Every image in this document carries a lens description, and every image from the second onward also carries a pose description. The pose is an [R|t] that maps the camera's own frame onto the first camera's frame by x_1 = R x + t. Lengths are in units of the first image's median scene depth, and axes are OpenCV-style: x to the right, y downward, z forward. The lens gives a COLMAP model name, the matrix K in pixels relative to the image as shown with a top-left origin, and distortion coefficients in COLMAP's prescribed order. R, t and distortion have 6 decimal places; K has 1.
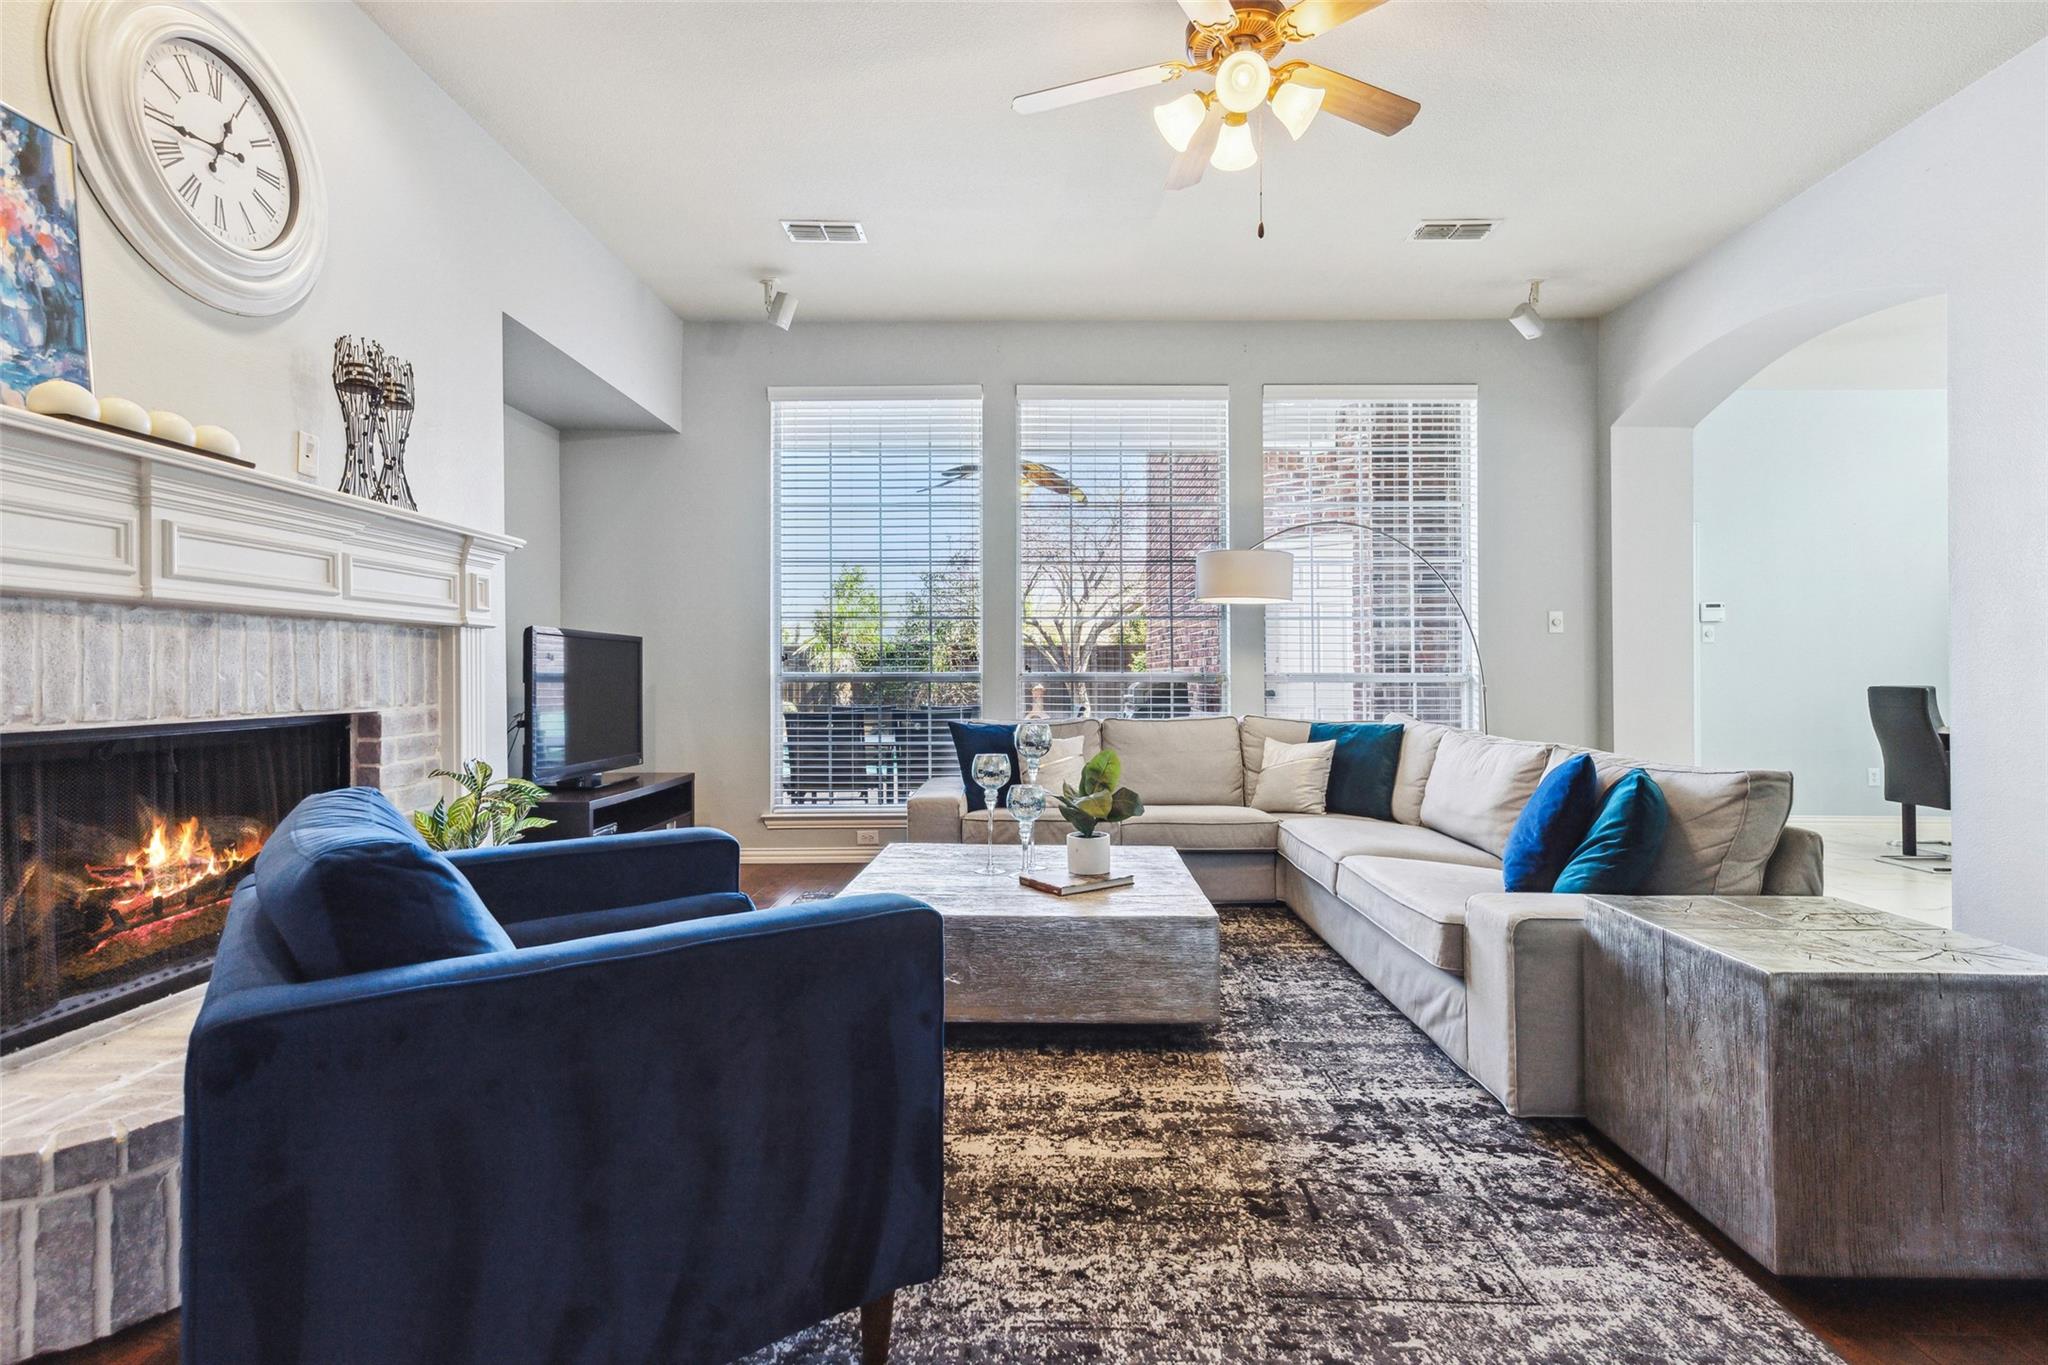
lens RADIAL K [[947.0, 0, 1016.1], [0, 947.0, 680.4], [0, 0, 1]] dist [0.012672, -0.002665]
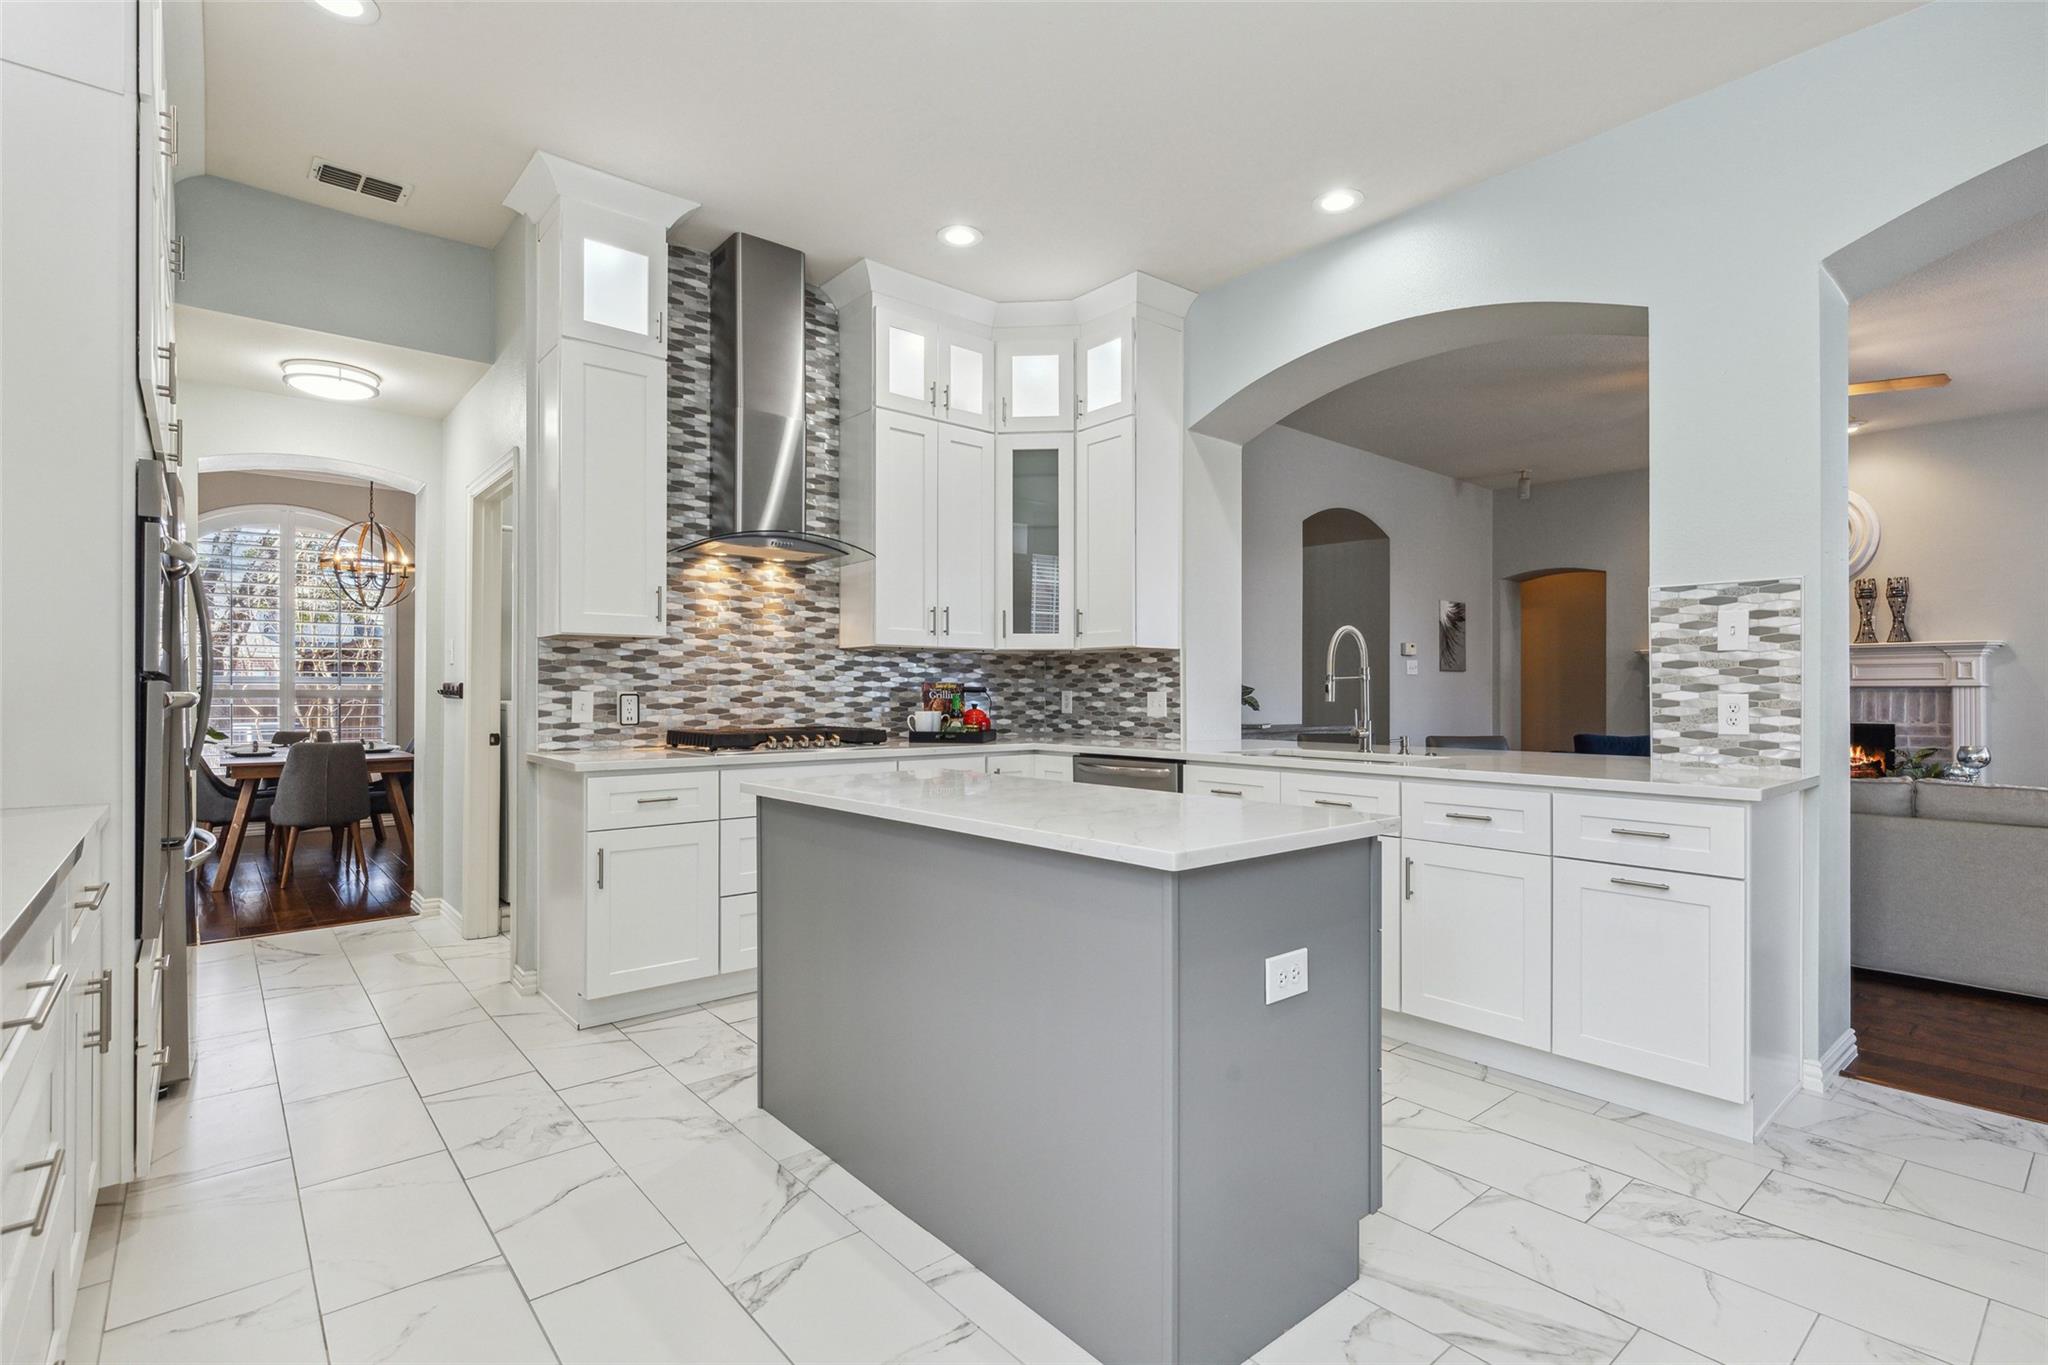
lens RADIAL K [[969.0, 0, 1035.7], [0, 969.0, 687.8], [0, 0, 1]] dist [0.000996, -0.000192]
pose [[-0.722679, -0.003416, -0.691175, 2.774945], [-0.002610, 0.999994, -0.002214, -0.050410], [0.691179, 0.000203, -0.722684, 1.359476]]
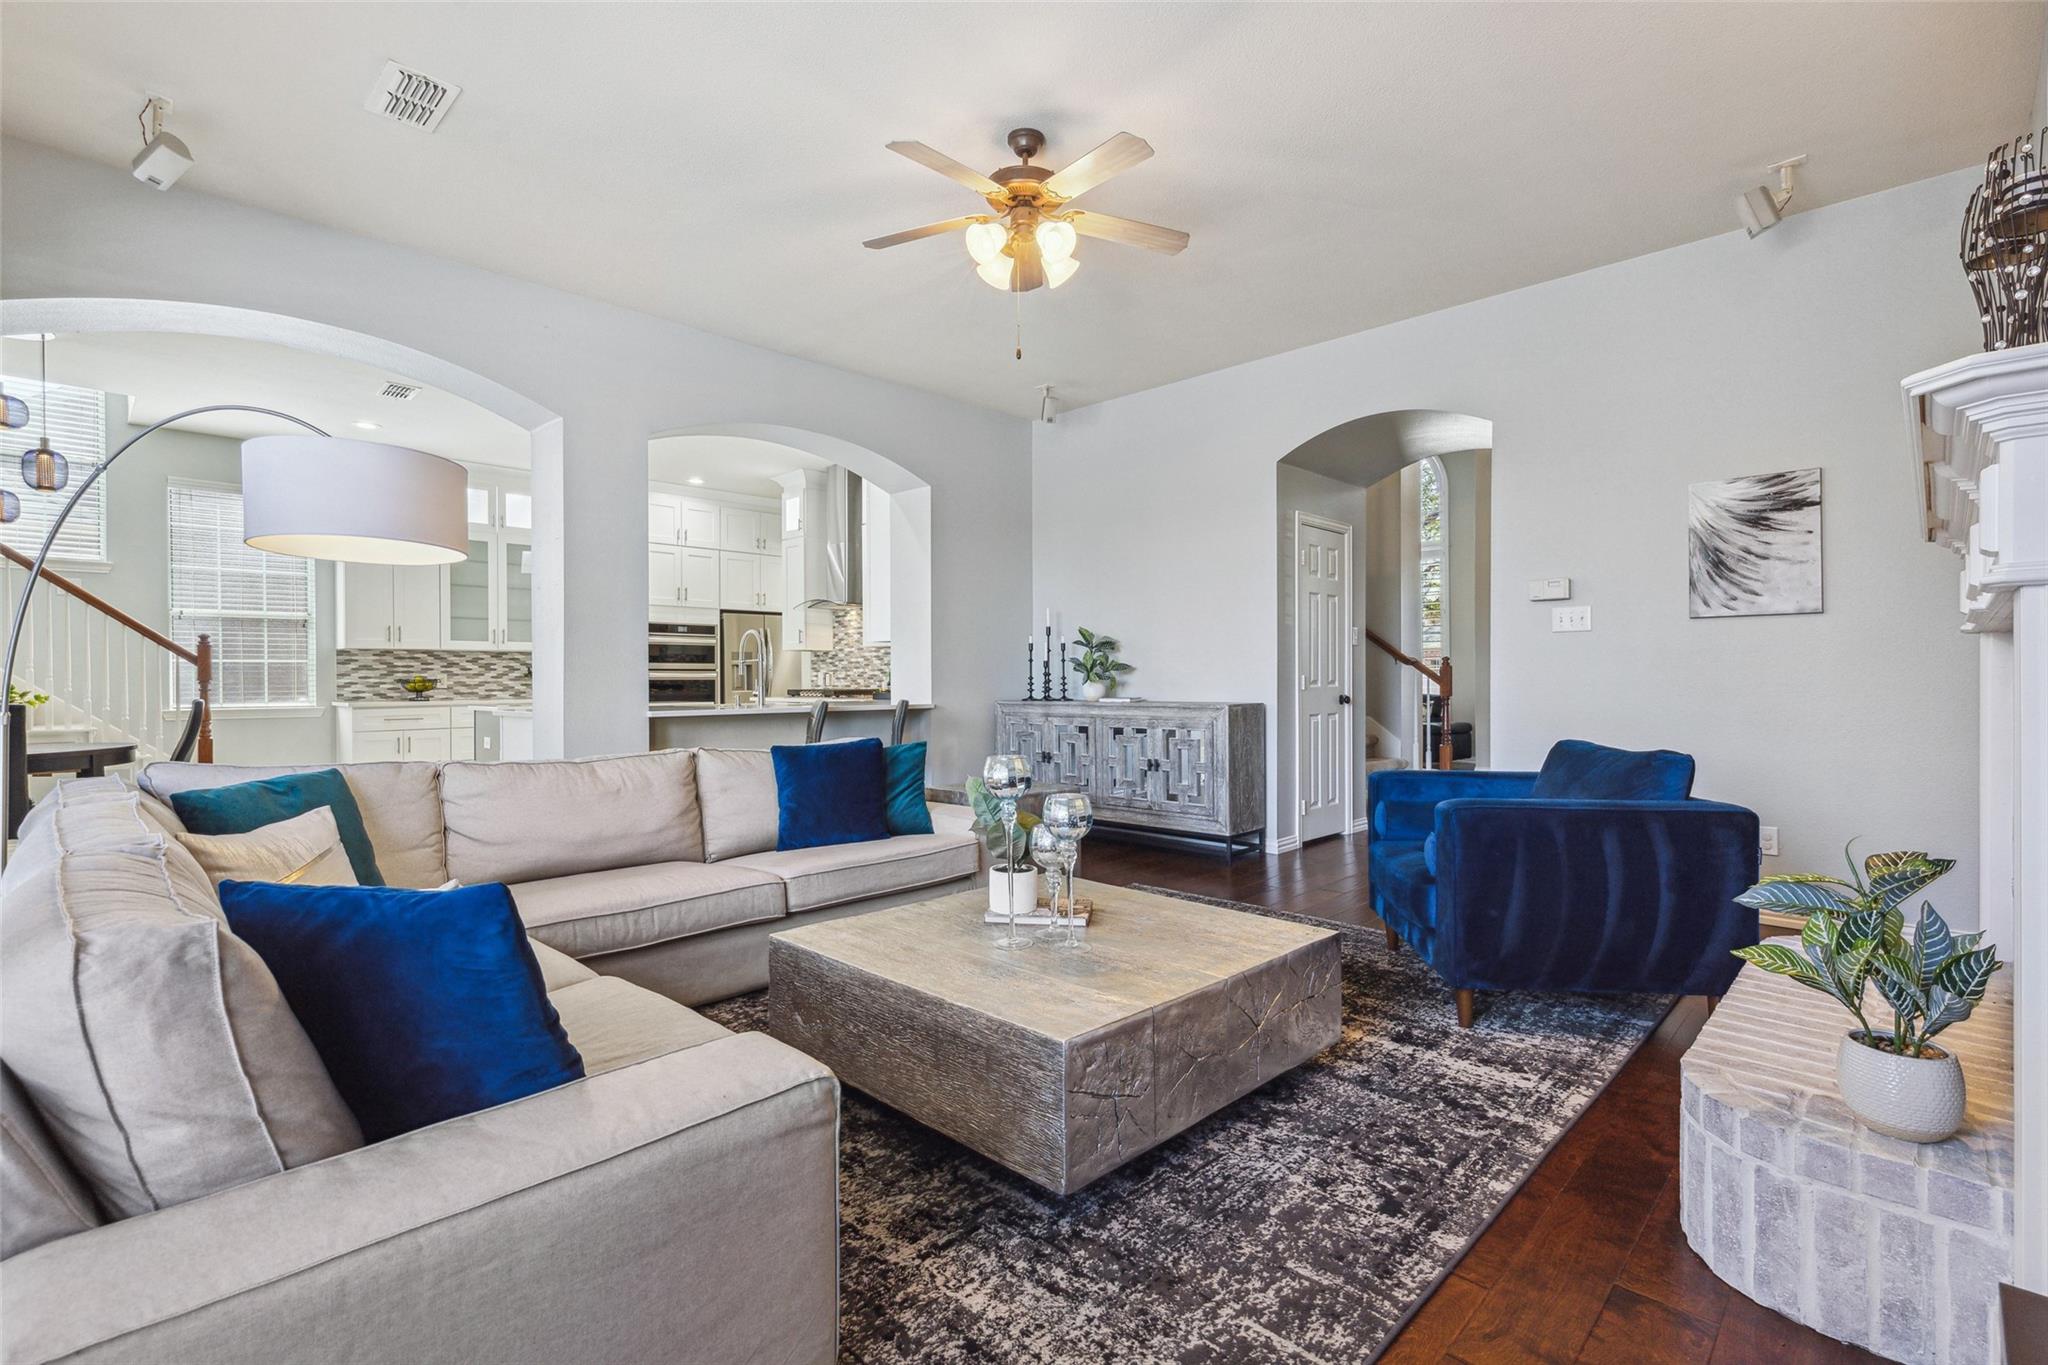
lens RADIAL K [[947.0, 0, 1021.0], [0, 947.0, 677.1], [0, 0, 1]] dist [0.012672, -0.002665]
pose [[-0.749284, 0.004738, 0.662231, -0.621374], [0.007305, 0.999973, 0.001111, -0.026232], [-0.662208, 0.005670, -0.749298, 1.980435]]
